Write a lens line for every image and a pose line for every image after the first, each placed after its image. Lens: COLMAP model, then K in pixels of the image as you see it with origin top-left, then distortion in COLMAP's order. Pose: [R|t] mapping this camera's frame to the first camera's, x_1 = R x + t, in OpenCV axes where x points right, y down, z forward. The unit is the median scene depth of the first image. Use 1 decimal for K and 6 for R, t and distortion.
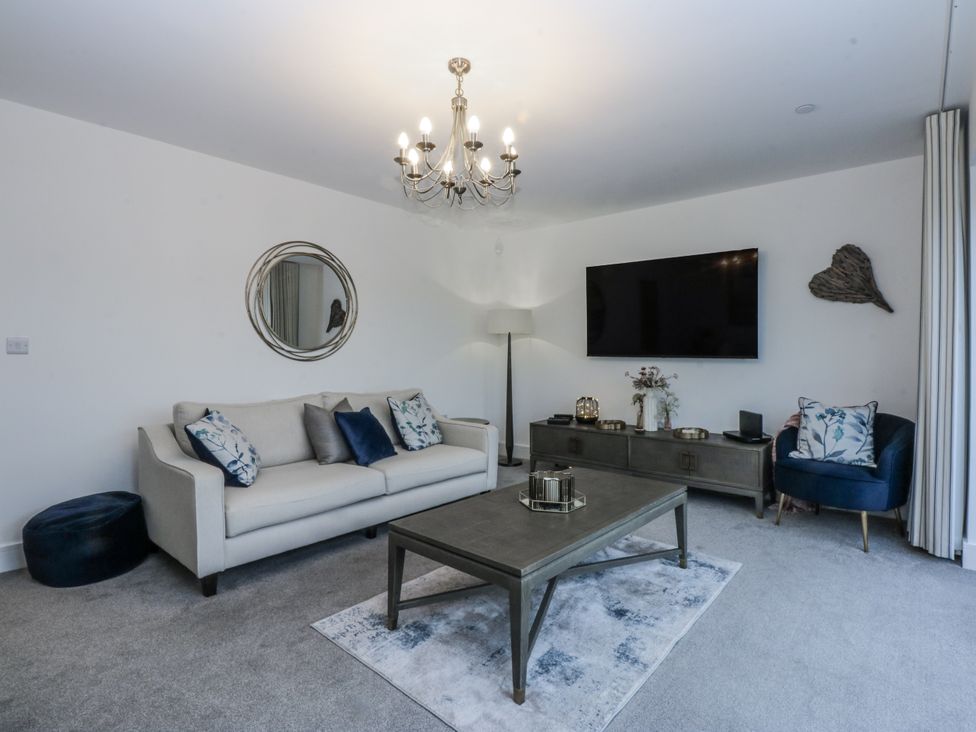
lens RADIAL K [[508.2, 0, 490.1], [0, 508.2, 355.9], [0, 0, 1]] dist [0.000120, -0.011296]
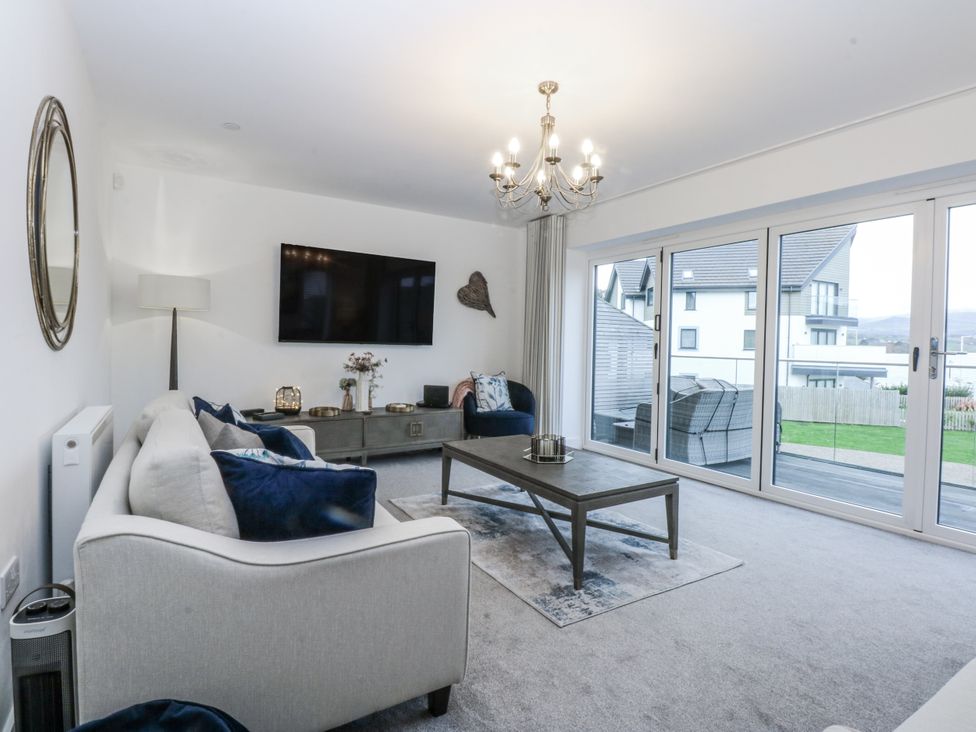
lens RADIAL K [[508.2, 0, 490.1], [0, 508.2, 355.9], [0, 0, 1]] dist [0.000120, -0.011296]
pose [[0.293363, -0.020121, 0.955789, -0.753042], [-0.011461, 0.999633, 0.024562, -0.001340], [-0.955933, -0.018160, 0.293024, 0.496948]]
